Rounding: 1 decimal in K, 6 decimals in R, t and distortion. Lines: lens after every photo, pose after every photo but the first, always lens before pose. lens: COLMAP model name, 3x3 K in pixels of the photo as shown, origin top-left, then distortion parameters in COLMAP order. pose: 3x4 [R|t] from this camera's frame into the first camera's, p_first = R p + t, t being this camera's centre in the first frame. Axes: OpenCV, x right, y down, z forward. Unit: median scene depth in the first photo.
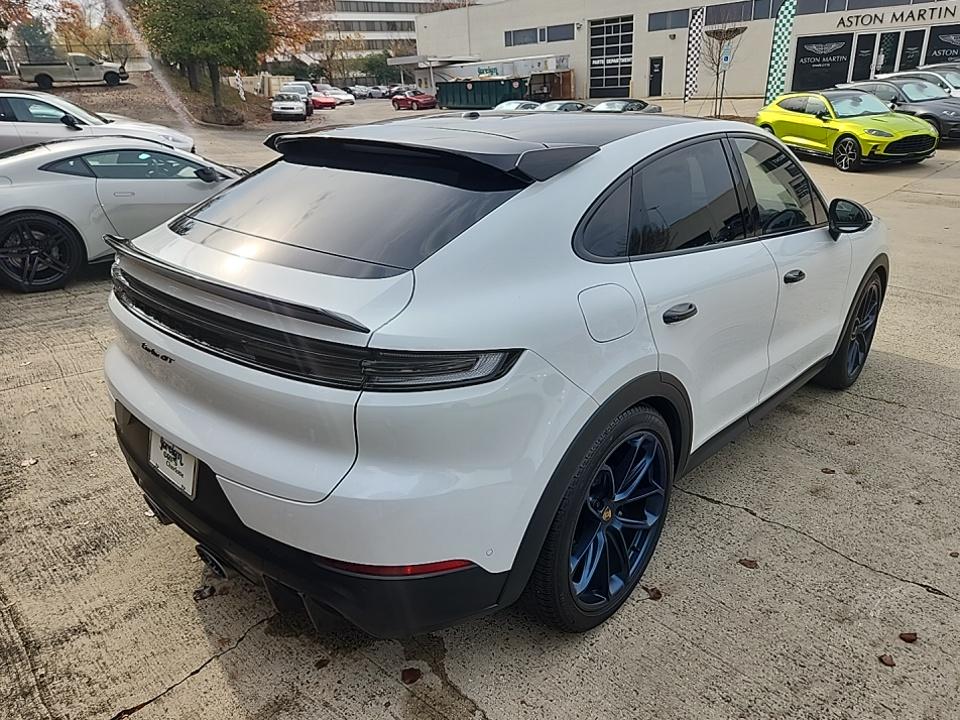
lens RADIAL K [[656.2, 0, 480.0], [0, 656.2, 360.0], [0, 0, 1]] dist [0.003728, -0.000950]
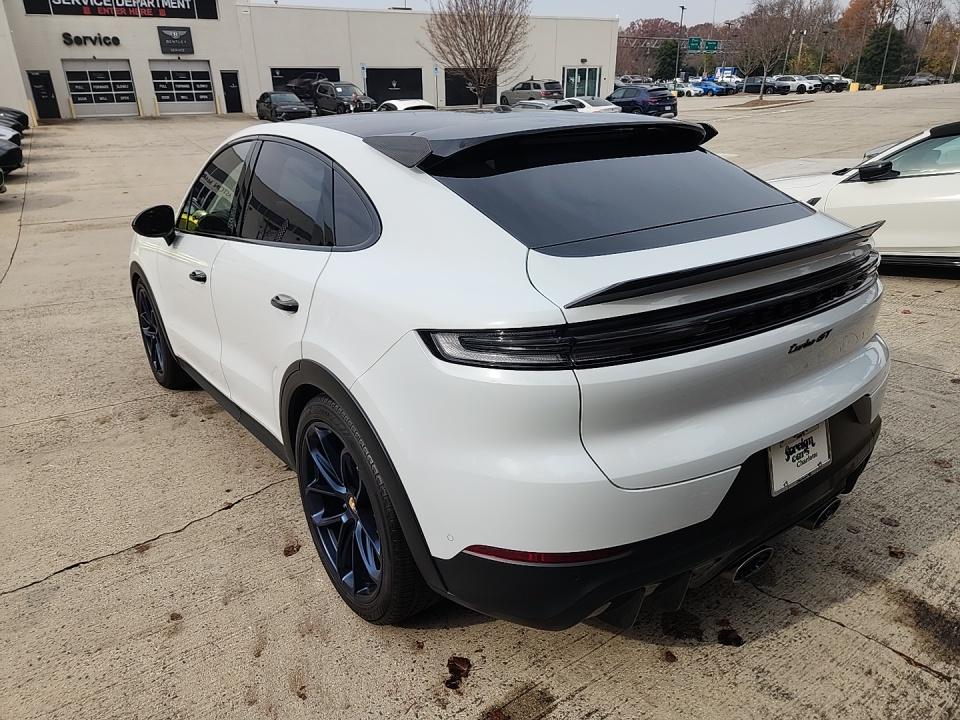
lens RADIAL K [[656.2, 0, 480.0], [0, 656.2, 360.0], [0, 0, 1]] dist [0.003728, -0.000950]
pose [[0.184624, -0.333769, 0.924398, -0.099274], [0.387215, 0.889193, 0.243722, -0.027186], [-0.903315, 0.312944, 0.293406, 0.078699]]
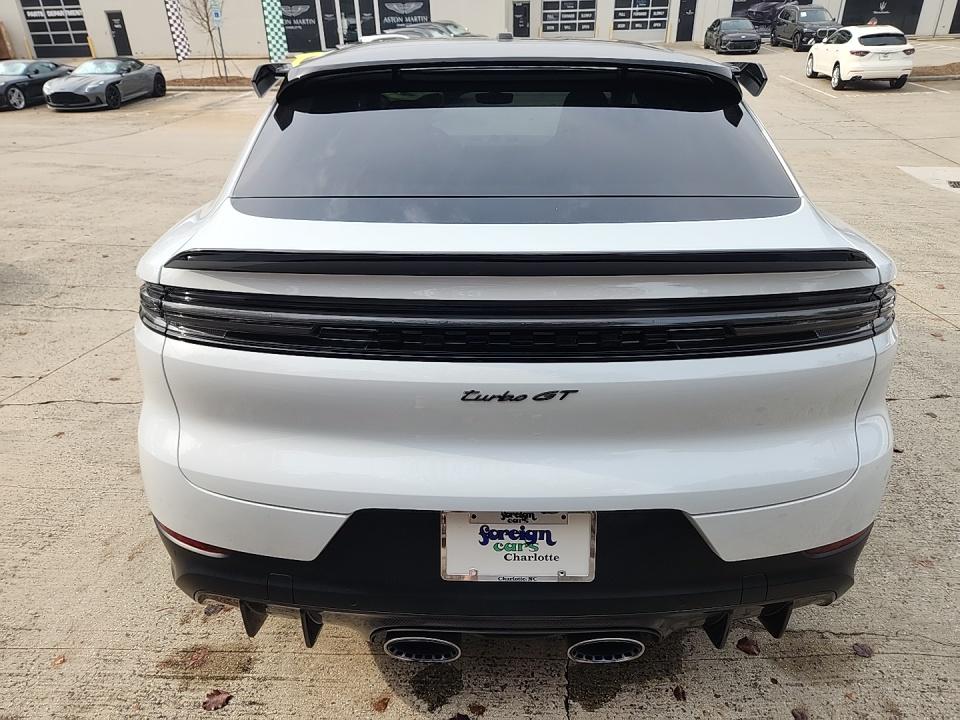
lens RADIAL K [[648.8, 0, 478.2], [0, 648.8, 345.9], [0, 0, 1]] dist [0.085690, -0.075254]
pose [[0.738371, -0.265092, 0.620108, -0.062691], [0.248024, 0.961803, 0.115840, -0.010247], [-0.627130, 0.068269, 0.775917, 0.034237]]
